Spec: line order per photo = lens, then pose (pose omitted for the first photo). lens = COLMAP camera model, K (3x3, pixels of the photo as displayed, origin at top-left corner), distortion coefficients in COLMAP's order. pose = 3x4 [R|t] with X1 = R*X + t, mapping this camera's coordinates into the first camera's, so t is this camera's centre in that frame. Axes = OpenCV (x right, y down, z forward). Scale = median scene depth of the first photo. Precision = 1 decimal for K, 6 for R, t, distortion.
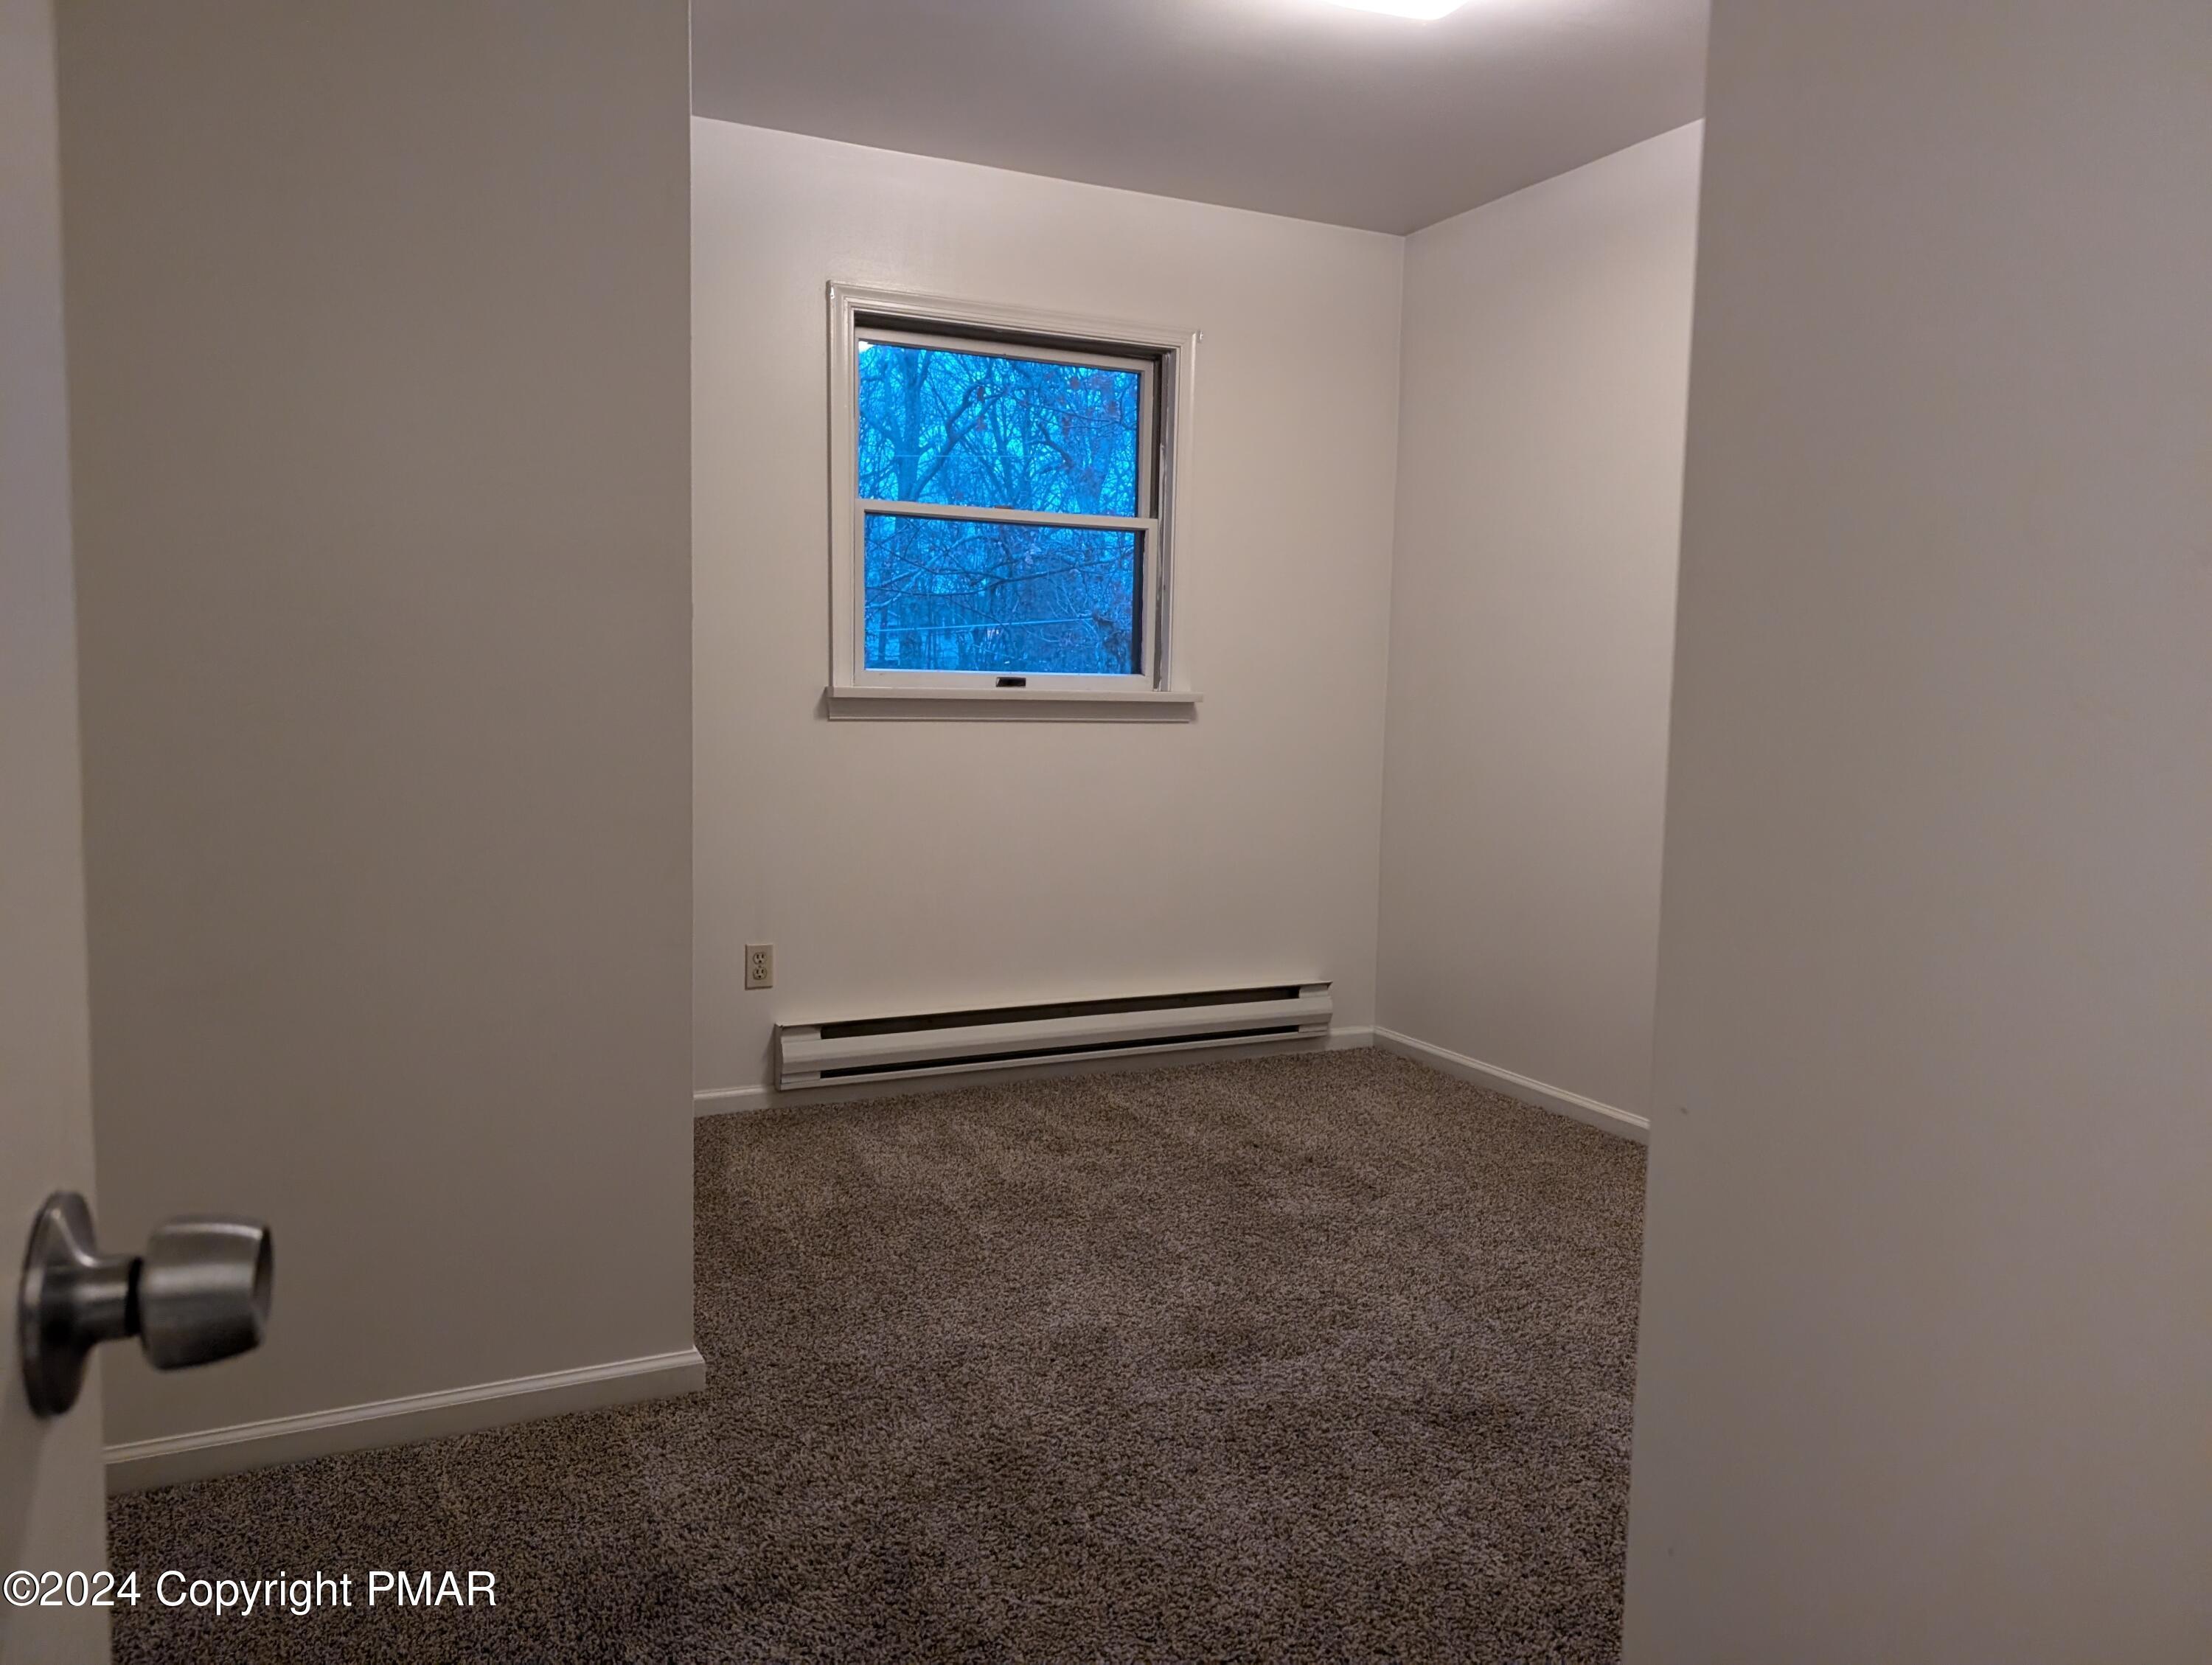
lens RADIAL K [[1588.4, 0, 1106.0], [0, 1588.4, 832.5], [0, 0, 1]] dist [-0.005677, -0.005342]
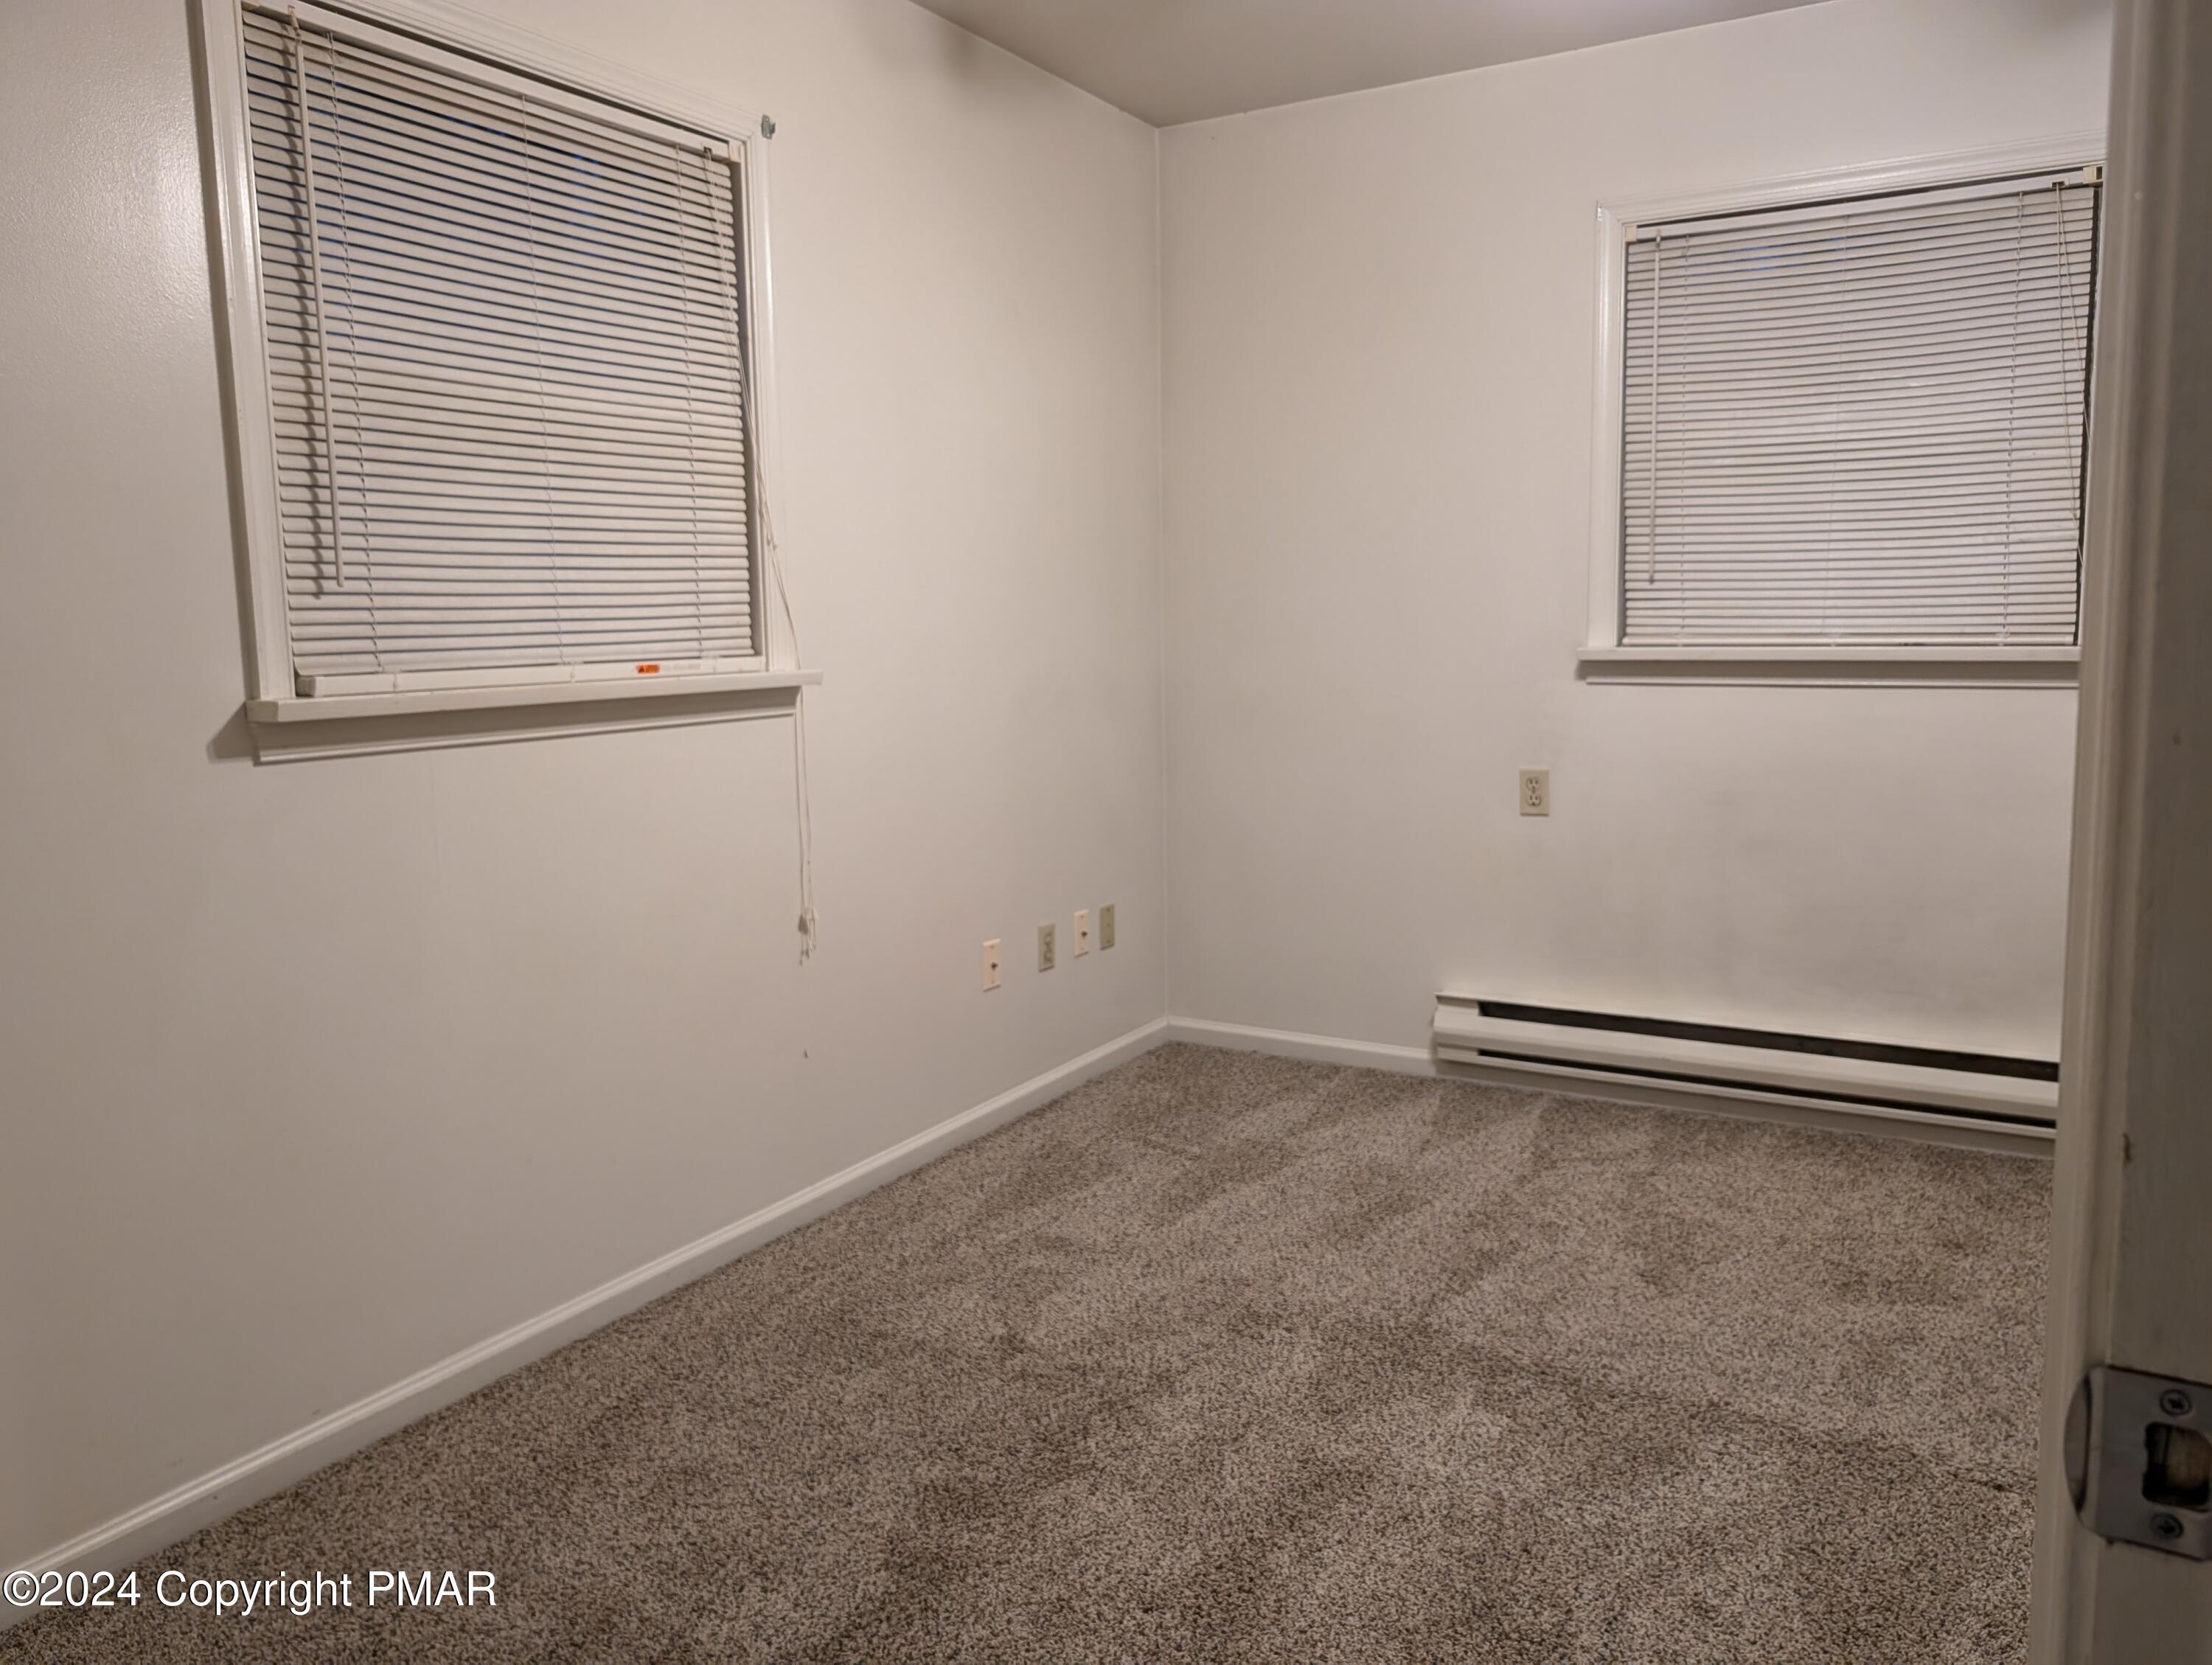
lens RADIAL K [[1588.4, 0, 1106.0], [0, 1588.4, 832.5], [0, 0, 1]] dist [-0.005677, -0.005342]
pose [[0.558993, 0.068609, -0.826329, 0.480318], [-0.039926, 0.997642, 0.055824, -0.025329], [0.828211, 0.001787, 0.560414, 0.271905]]
